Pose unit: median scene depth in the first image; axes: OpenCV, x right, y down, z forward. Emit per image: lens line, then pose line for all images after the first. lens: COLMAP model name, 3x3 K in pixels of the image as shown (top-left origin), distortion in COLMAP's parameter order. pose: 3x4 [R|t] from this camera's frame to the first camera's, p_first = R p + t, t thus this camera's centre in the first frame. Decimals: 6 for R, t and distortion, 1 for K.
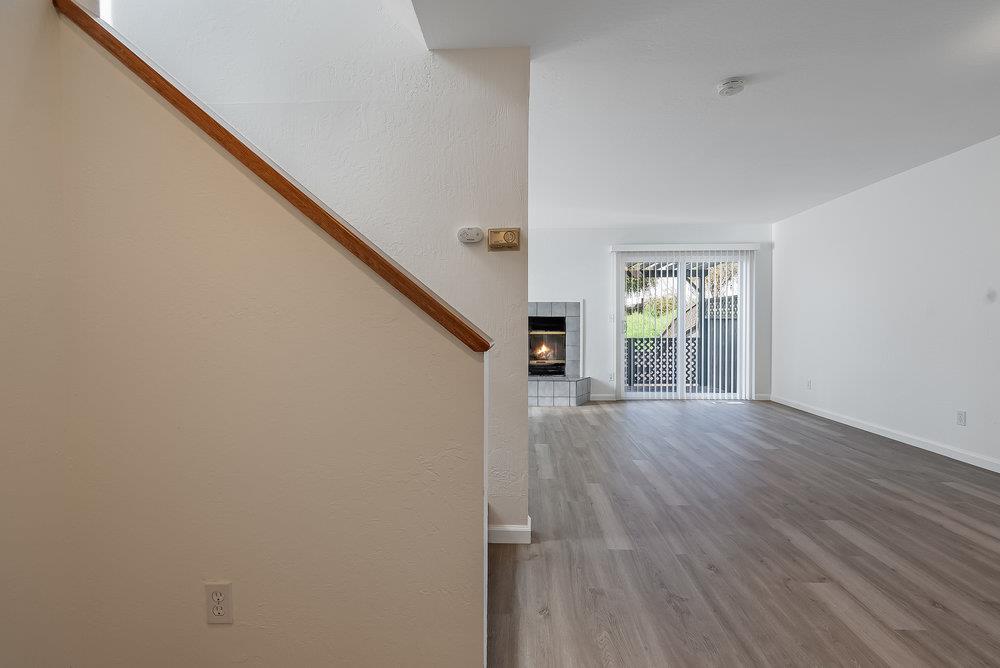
lens RADIAL K [[461.9, 0, 500.0], [0, 461.9, 331.3], [0, 0, 1]] dist [-0.001959, 0.000203]
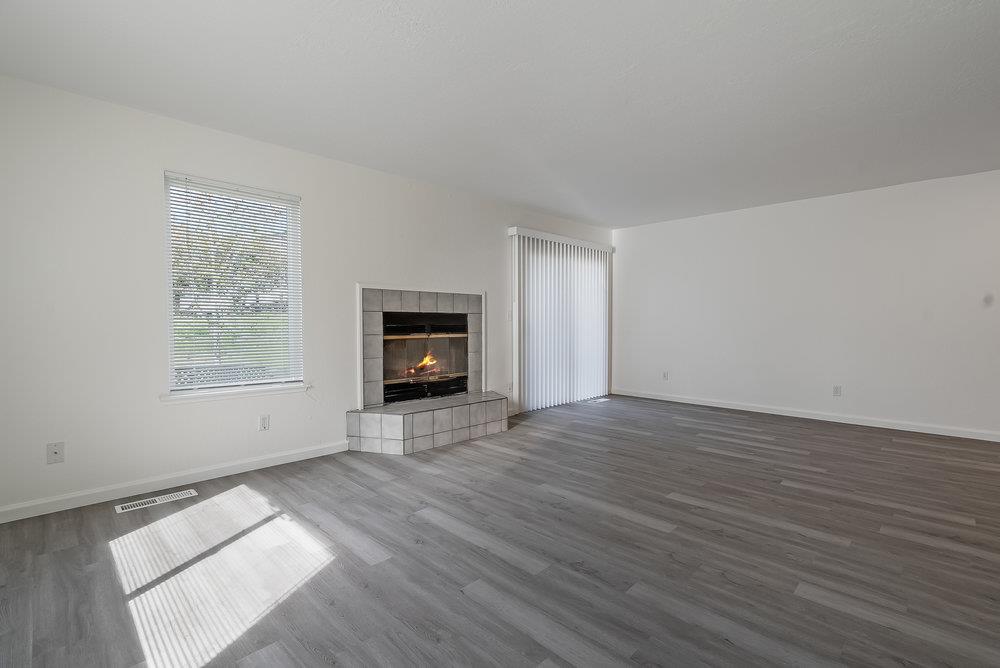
lens RADIAL K [[463.4, 0, 504.4], [0, 463.4, 323.7], [0, 0, 1]] dist [-0.001817, 0.000030]
pose [[0.664522, -0.003913, 0.747258, -0.385464], [0.015044, 0.999854, -0.008143, -0.007988], [-0.747117, 0.016653, 0.664484, 0.462540]]
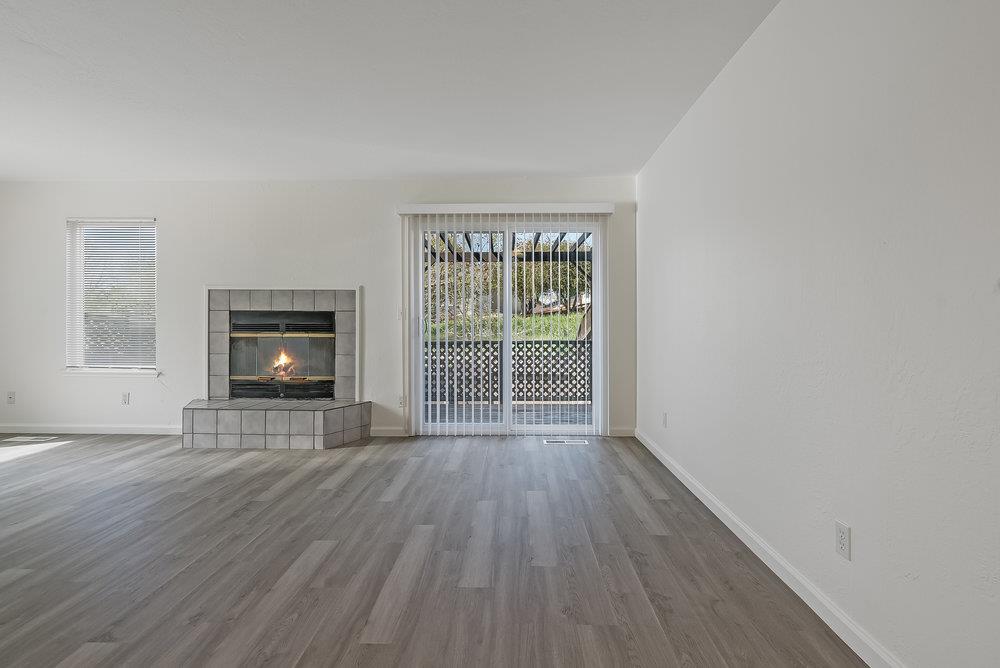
lens RADIAL K [[470.5, 0, 503.2], [0, 470.5, 318.9], [0, 0, 1]] dist [0.001369, 0.000637]
pose [[0.999683, 0.003116, 0.024973, 0.374865], [-0.002593, 0.999777, -0.020935, -0.006725], [-0.025032, 0.020863, 0.999469, 0.313358]]
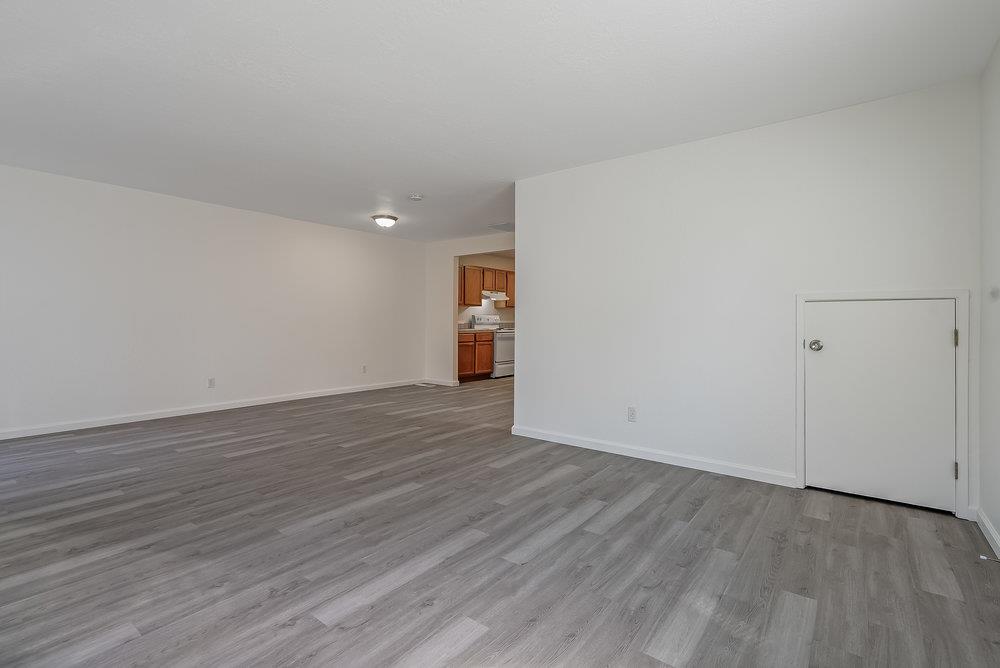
lens RADIAL K [[461.9, 0, 500.0], [0, 461.9, 331.3], [0, 0, 1]] dist [-0.001959, 0.000203]
pose [[-0.821008, -0.017649, 0.570644, -0.354850], [0.005342, 0.999241, 0.038591, -0.018413], [-0.570892, 0.034732, -0.820290, 0.950813]]
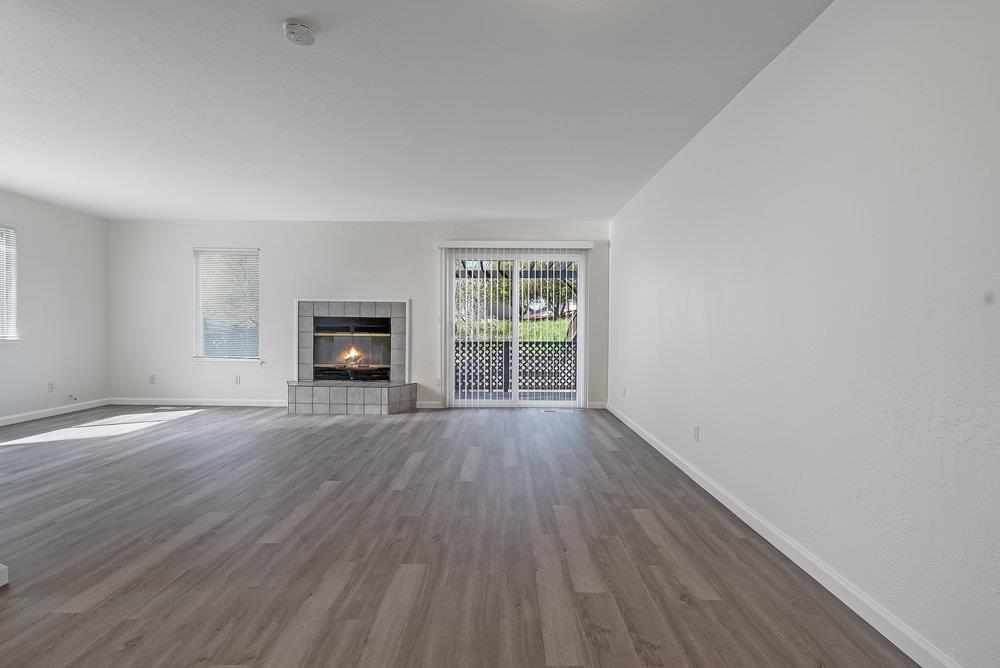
lens RADIAL K [[461.9, 0, 500.0], [0, 461.9, 331.3], [0, 0, 1]] dist [-0.001959, 0.000203]
pose [[0.999101, 0.008891, 0.041455, 0.327426], [-0.008672, 0.999947, -0.005471, -0.000886], [-0.041501, 0.005106, 0.999125, 0.066180]]
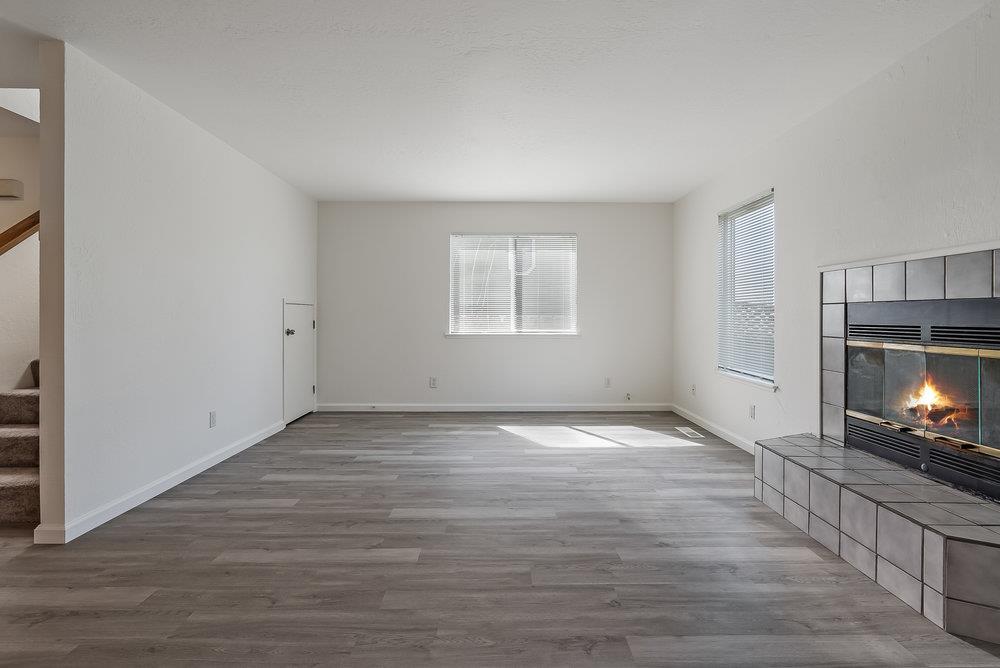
lens RADIAL K [[463.4, 0, 504.4], [0, 463.4, 323.7], [0, 0, 1]] dist [-0.001817, 0.000030]
pose [[0.063595, 0.014882, -0.997865, 0.389709], [-0.019032, 0.999725, 0.013697, -0.013931], [0.997794, 0.018120, 0.063861, 0.681841]]
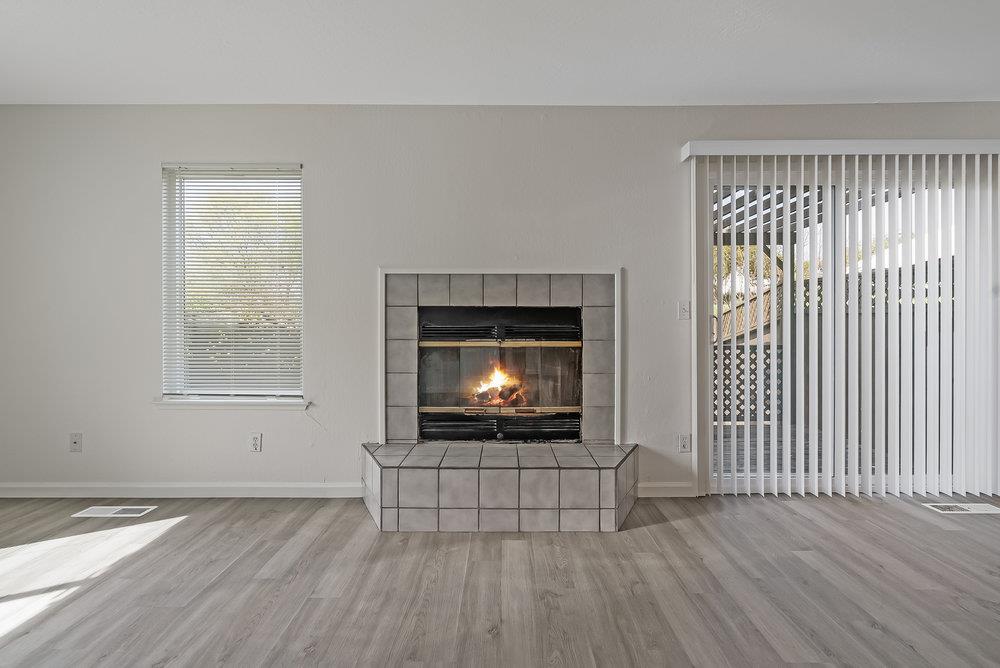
lens RADIAL K [[463.4, 0, 504.4], [0, 463.4, 323.7], [0, 0, 1]] dist [-0.001817, 0.000030]
pose [[0.998748, -0.000637, 0.050022, 0.047306], [0.001337, 0.999902, -0.013962, -0.009597], [-0.050008, 0.014011, 0.998651, 0.571852]]
